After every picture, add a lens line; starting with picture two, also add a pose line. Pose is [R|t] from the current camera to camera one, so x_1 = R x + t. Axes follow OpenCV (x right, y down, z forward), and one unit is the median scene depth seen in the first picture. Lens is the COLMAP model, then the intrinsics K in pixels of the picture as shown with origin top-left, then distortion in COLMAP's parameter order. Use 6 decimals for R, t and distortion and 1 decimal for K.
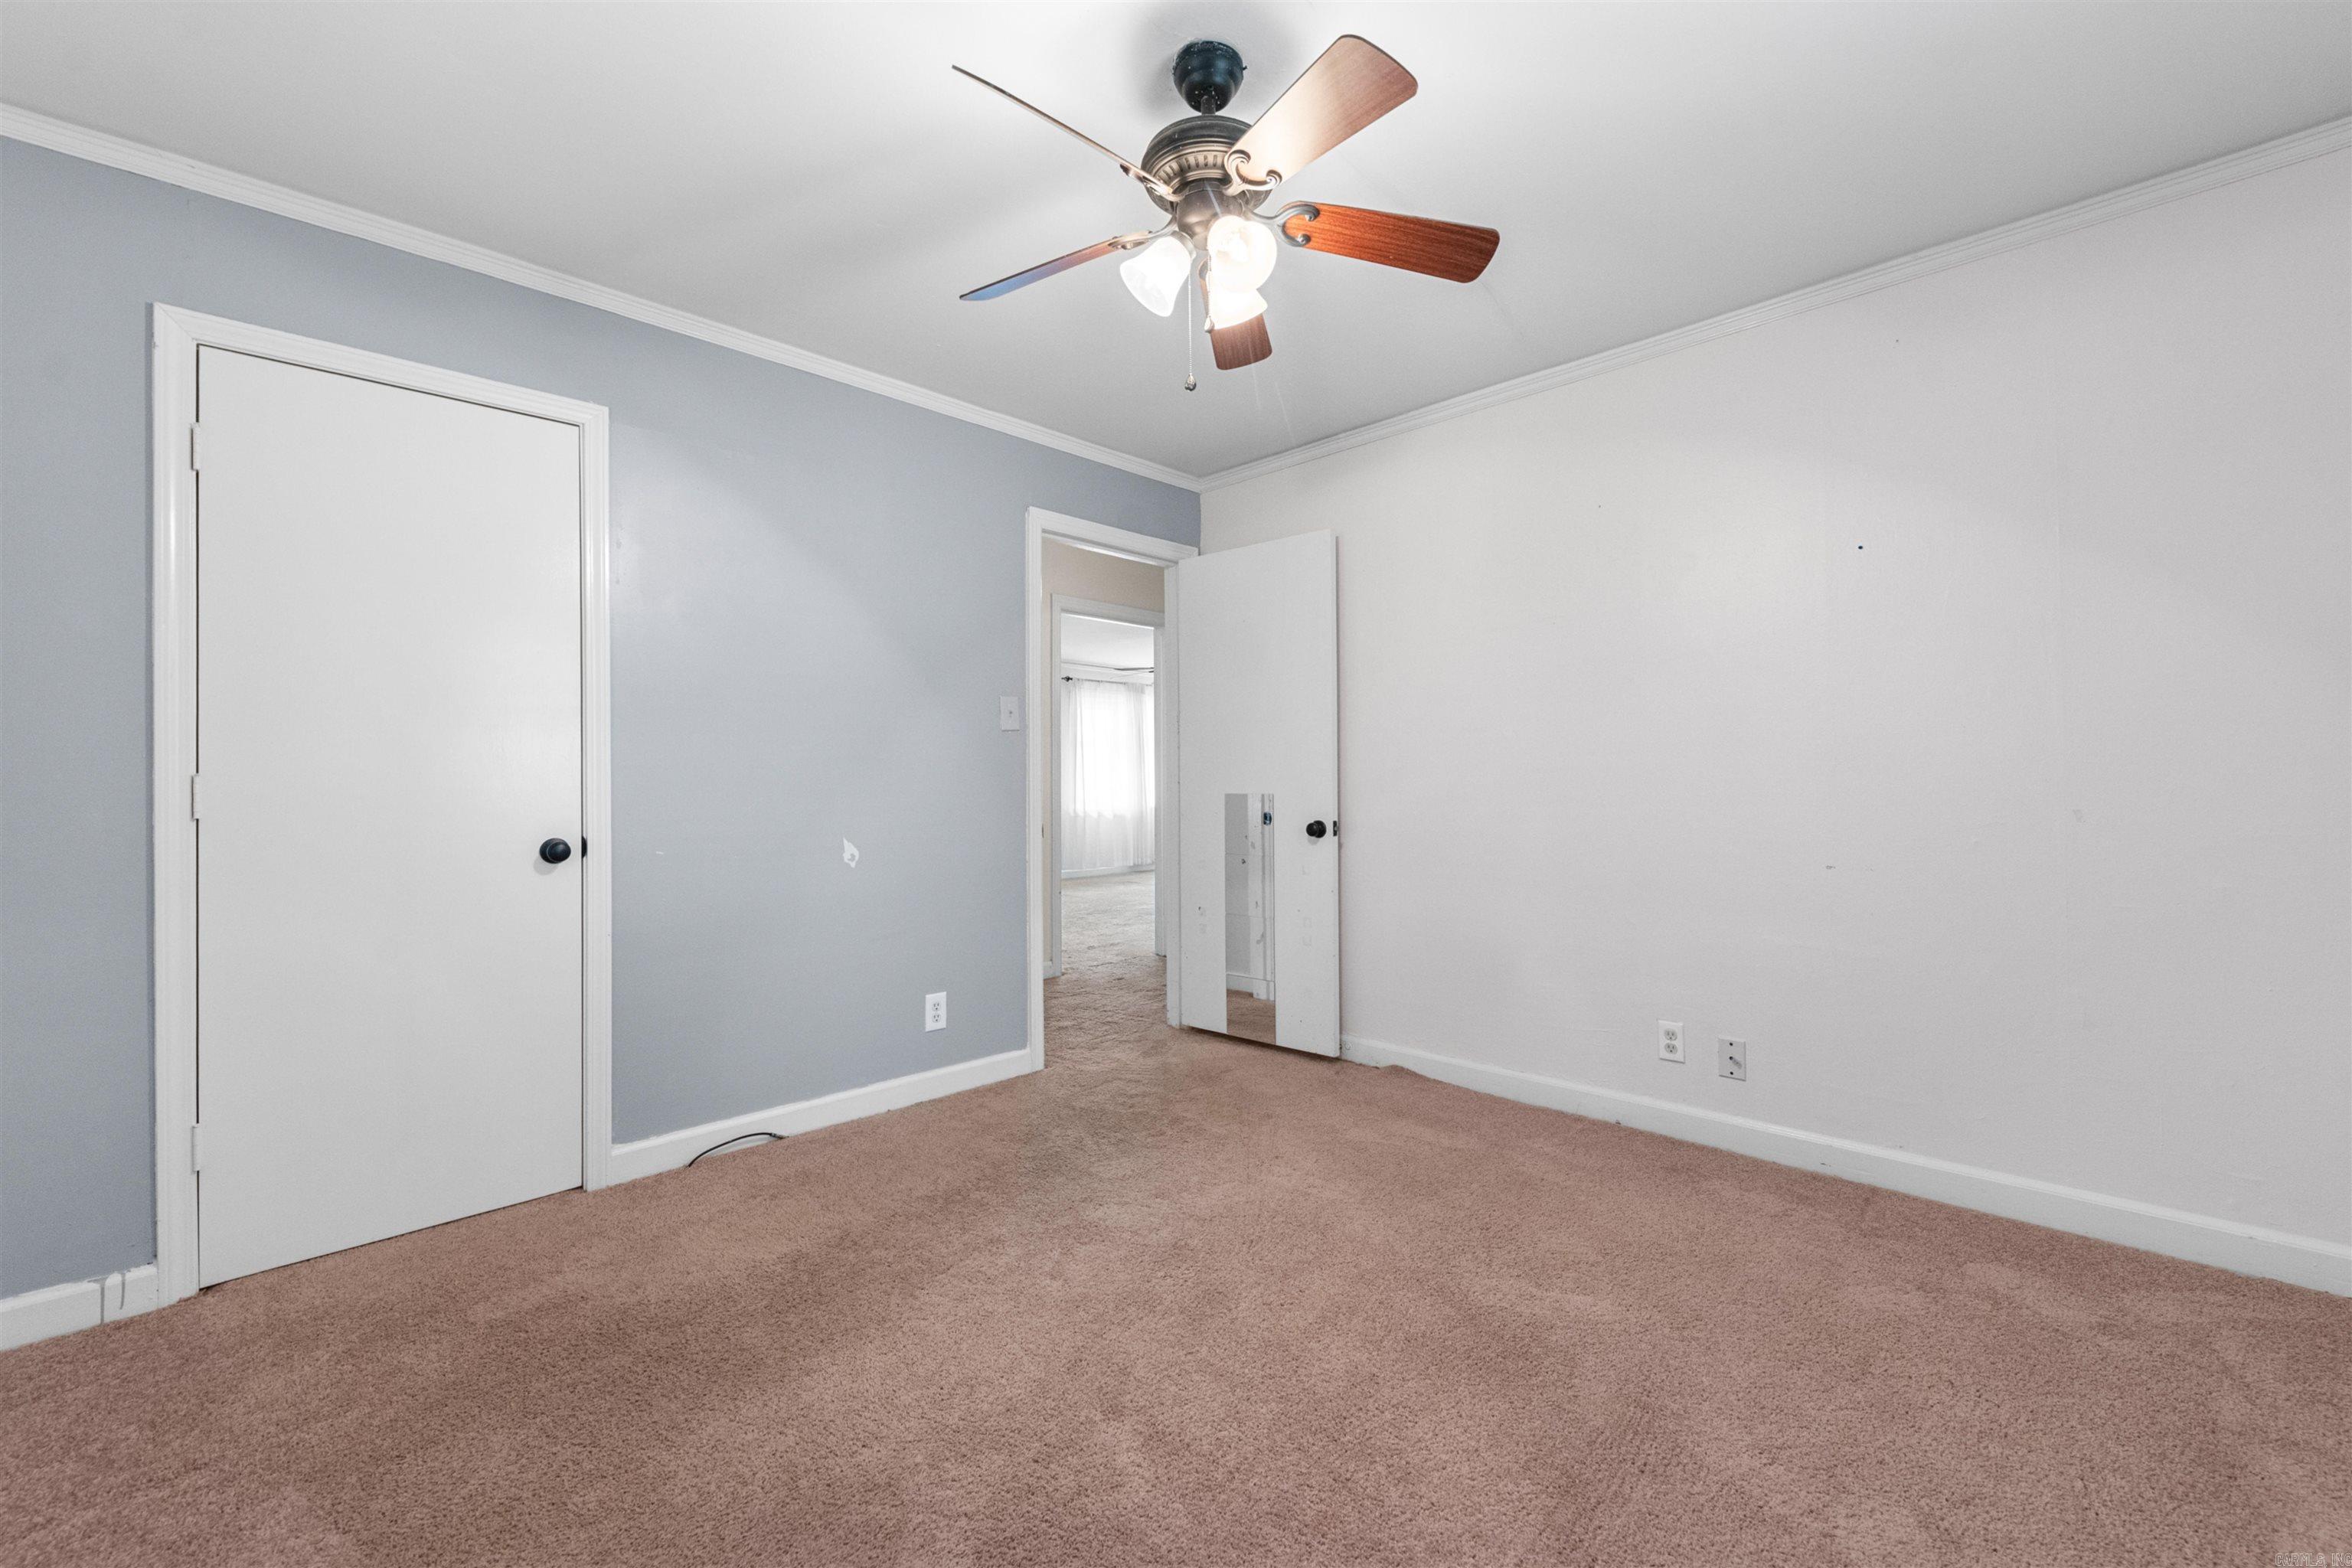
lens RADIAL K [[964.5, 0, 1195.4], [0, 964.5, 765.5], [0, 0, 1]] dist [0.000971, -0.000542]
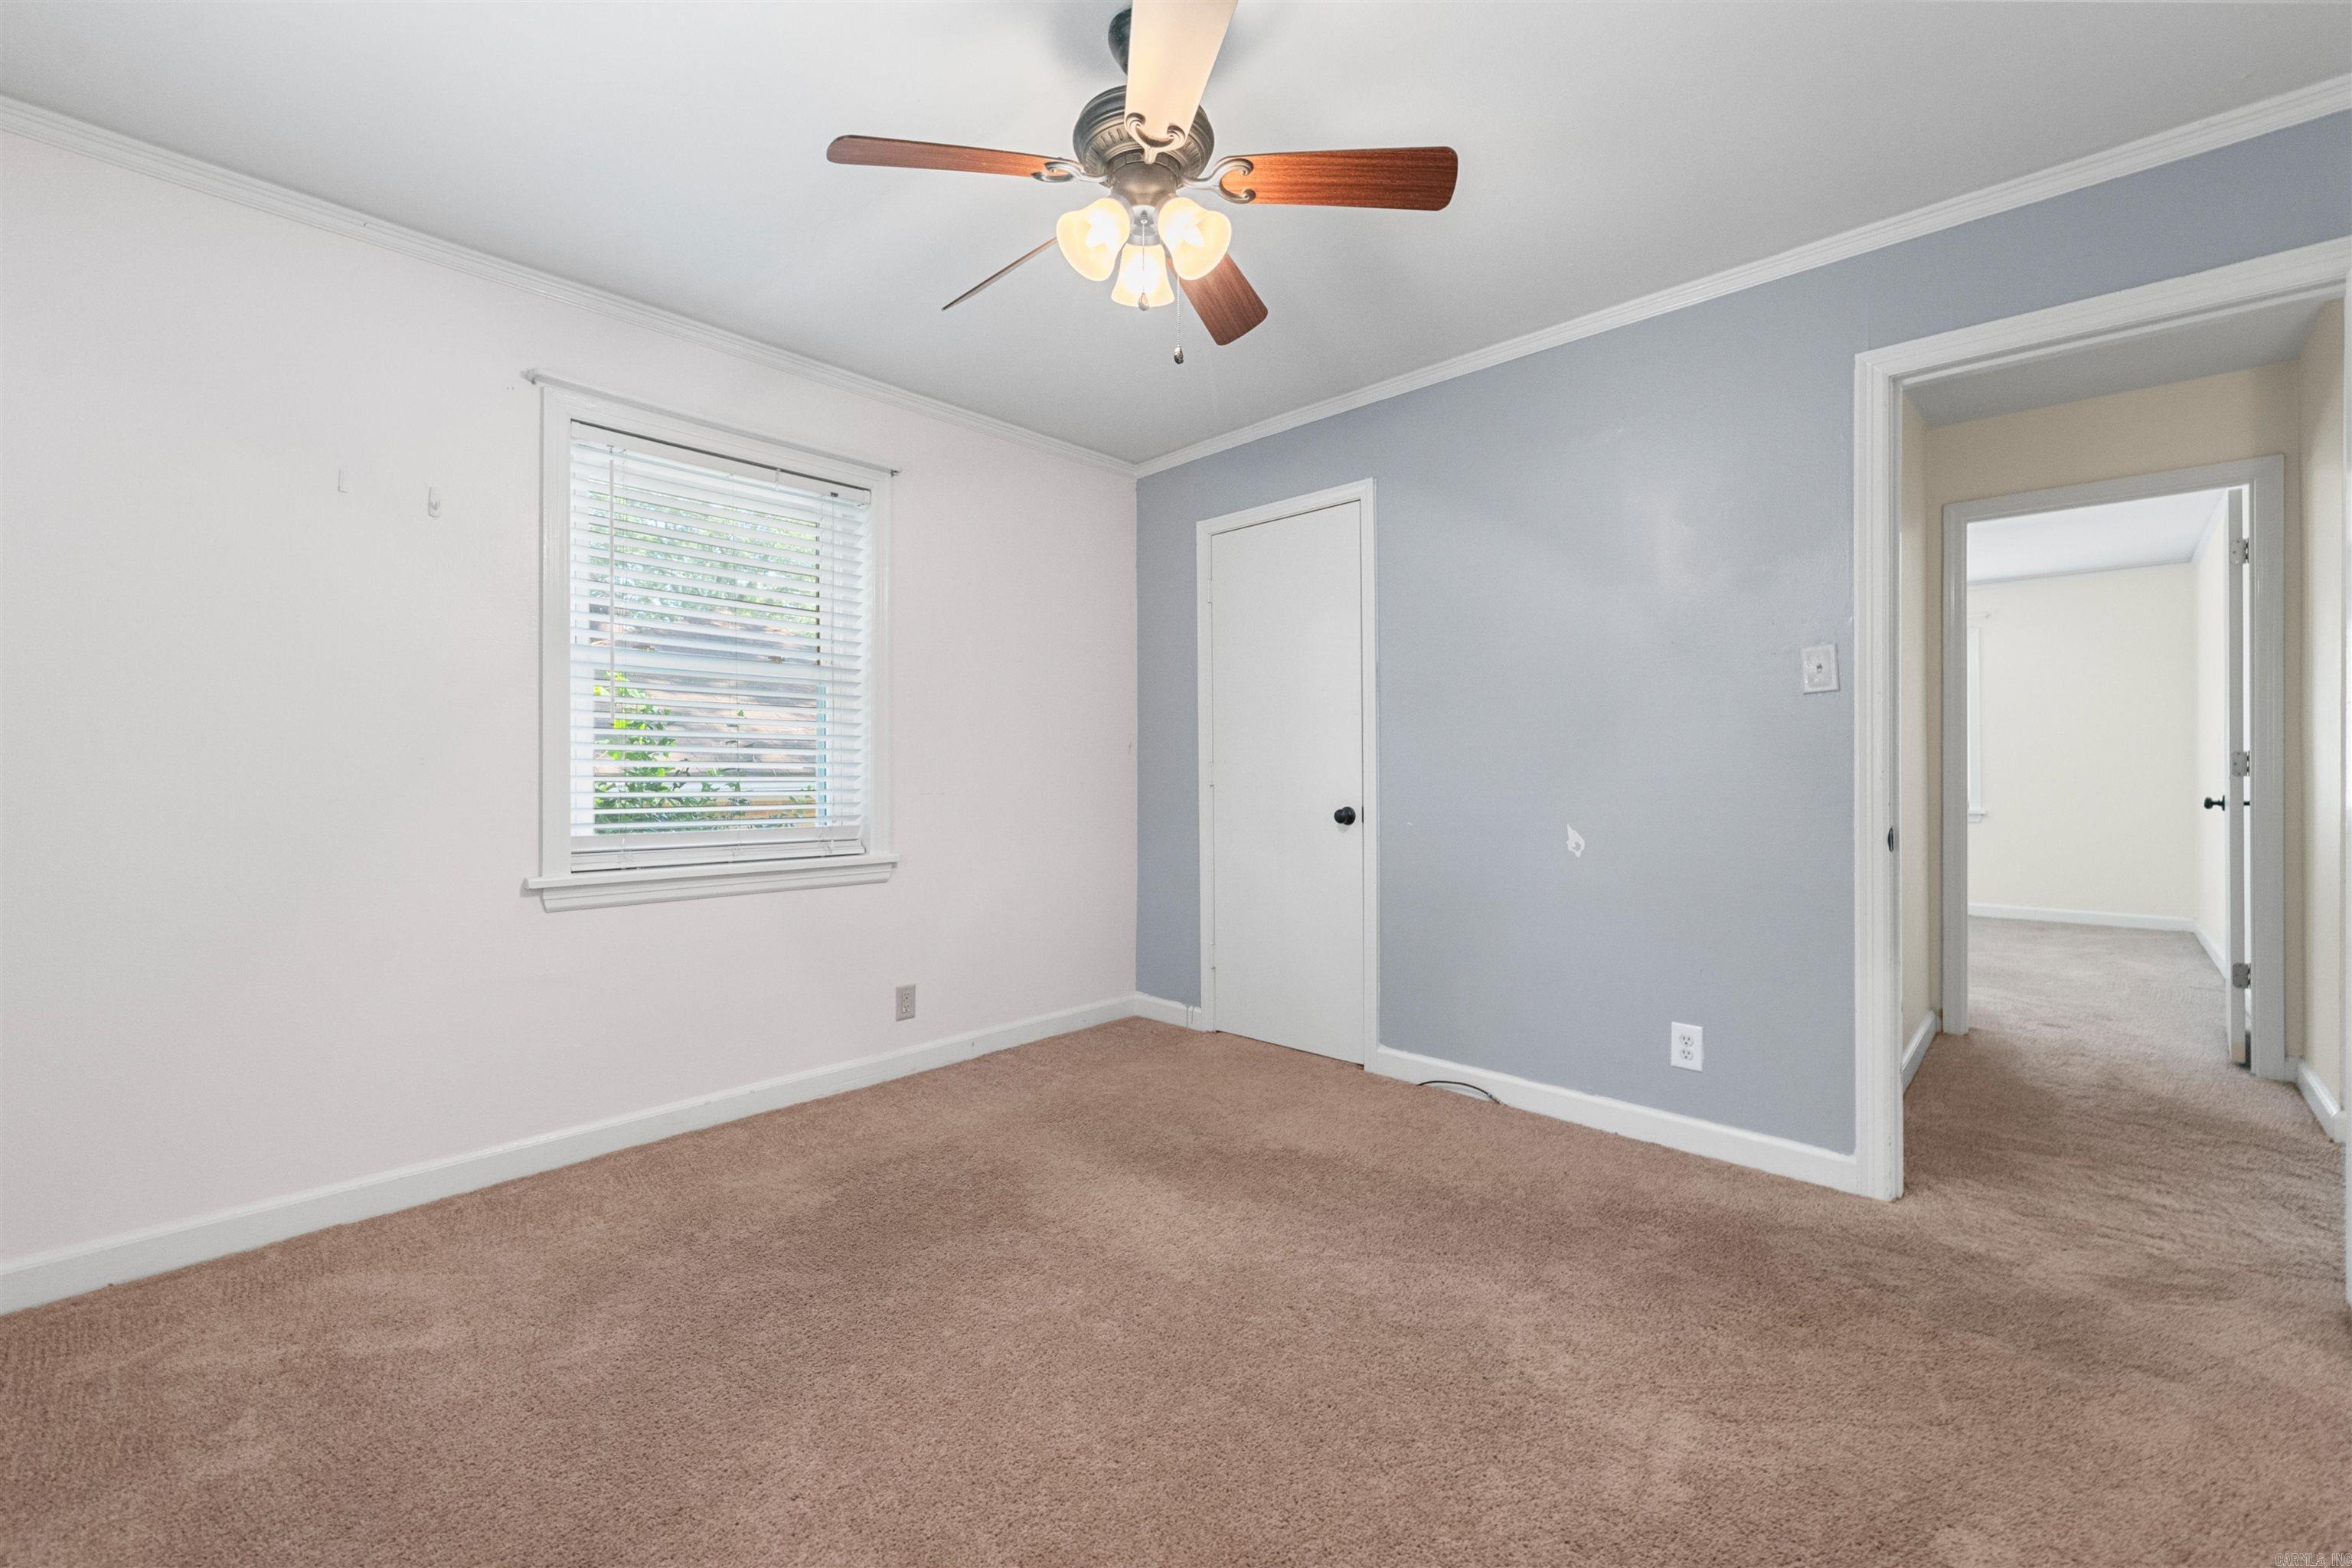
lens RADIAL K [[964.5, 0, 1191.9], [0, 964.5, 788.0], [0, 0, 1]] dist [0.000971, -0.000542]
pose [[0.016360, 0.014972, -0.999754, 0.598718], [0.010376, 0.999831, 0.015143, 0.021195], [0.999812, -0.010621, 0.016202, 0.632661]]
